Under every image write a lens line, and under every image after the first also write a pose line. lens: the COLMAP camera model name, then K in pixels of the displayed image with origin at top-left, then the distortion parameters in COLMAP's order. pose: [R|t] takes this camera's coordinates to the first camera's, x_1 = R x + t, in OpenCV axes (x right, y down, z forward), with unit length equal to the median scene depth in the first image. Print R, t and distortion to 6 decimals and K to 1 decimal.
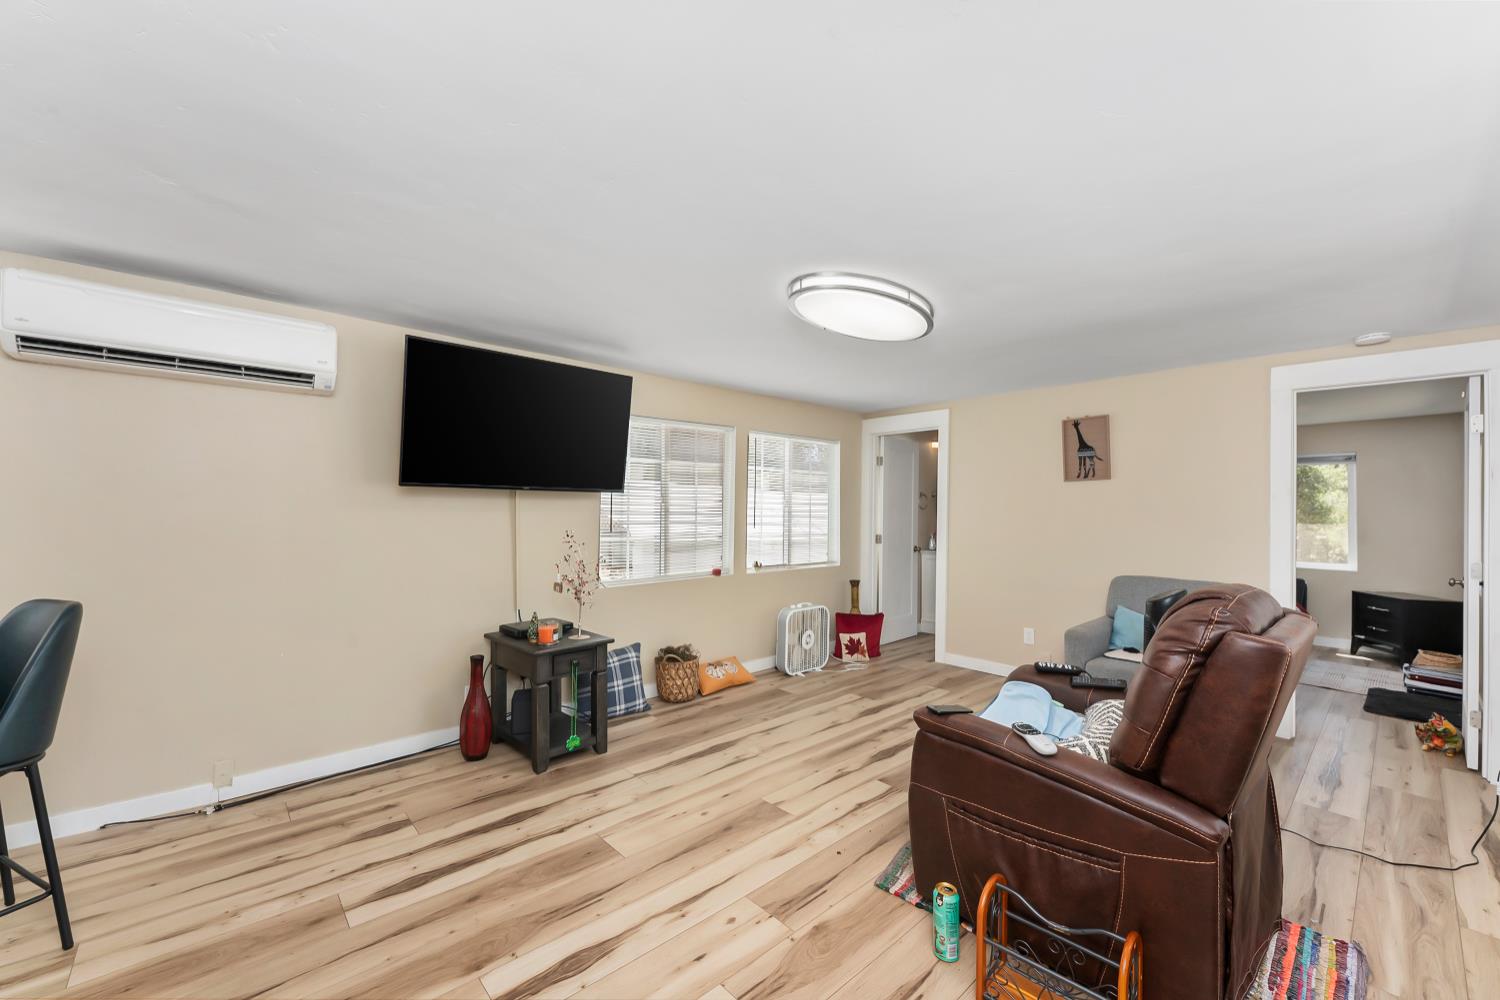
lens RADIAL K [[598.1, 0, 750.0], [0, 598.1, 500.0], [0, 0, 1]] dist [0.001052, 0.000190]
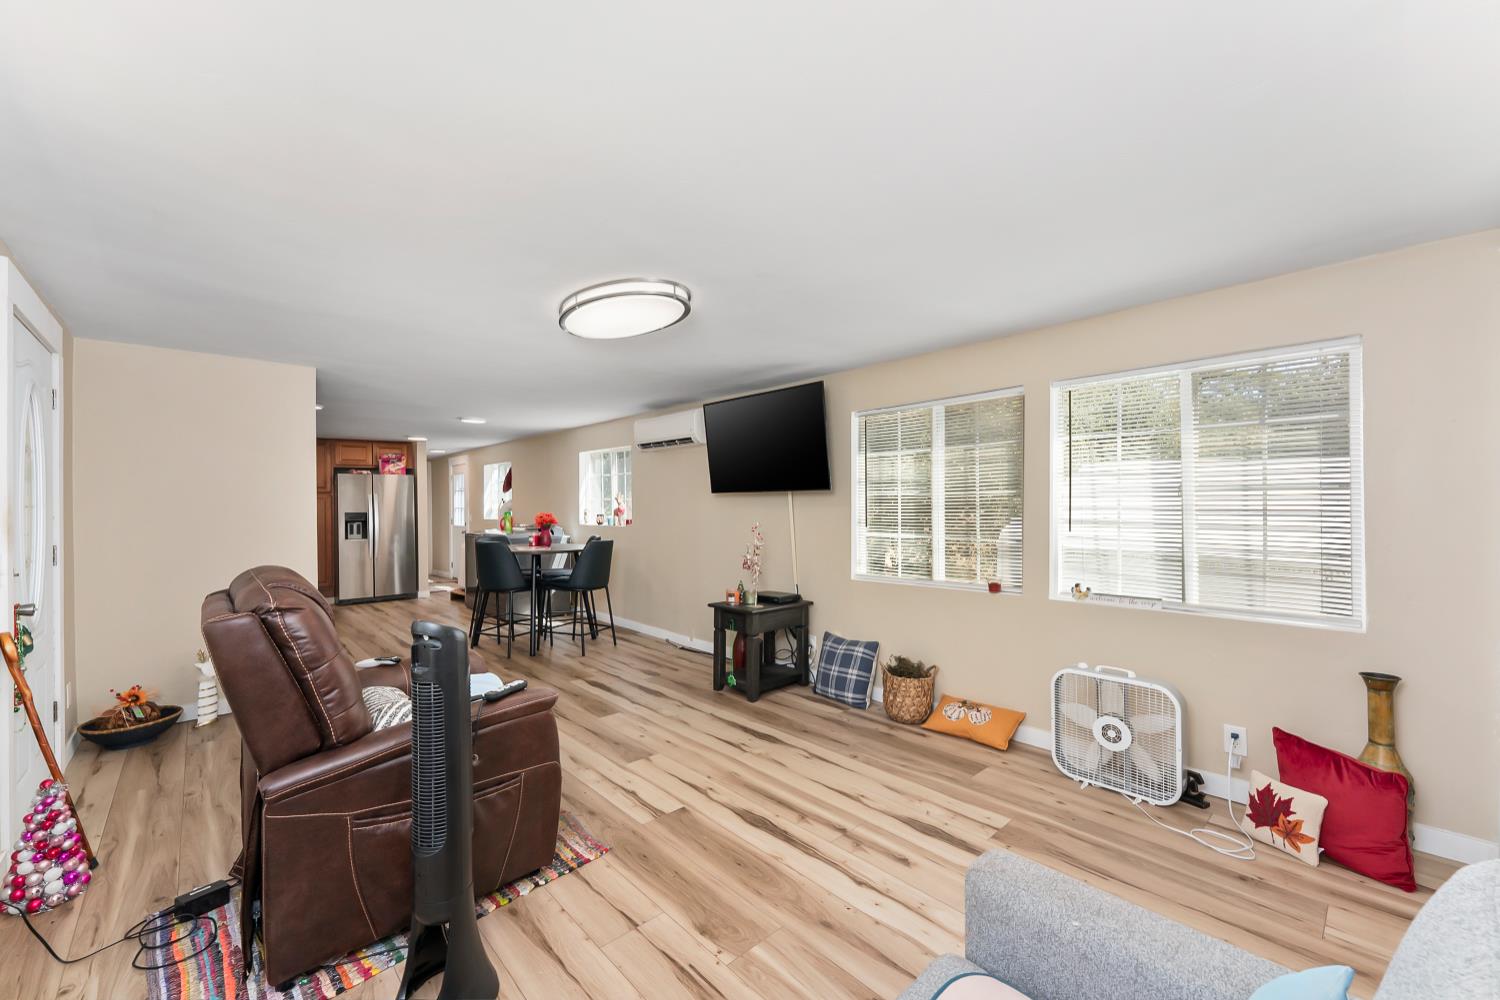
lens RADIAL K [[598.1, 0, 750.0], [0, 598.1, 500.0], [0, 0, 1]] dist [0.001052, 0.000190]
pose [[-0.001211, -0.027493, -0.999621, 0.823669], [0.012552, 0.999543, -0.027506, 0.032806], [0.999920, -0.012580, -0.000866, 0.826224]]
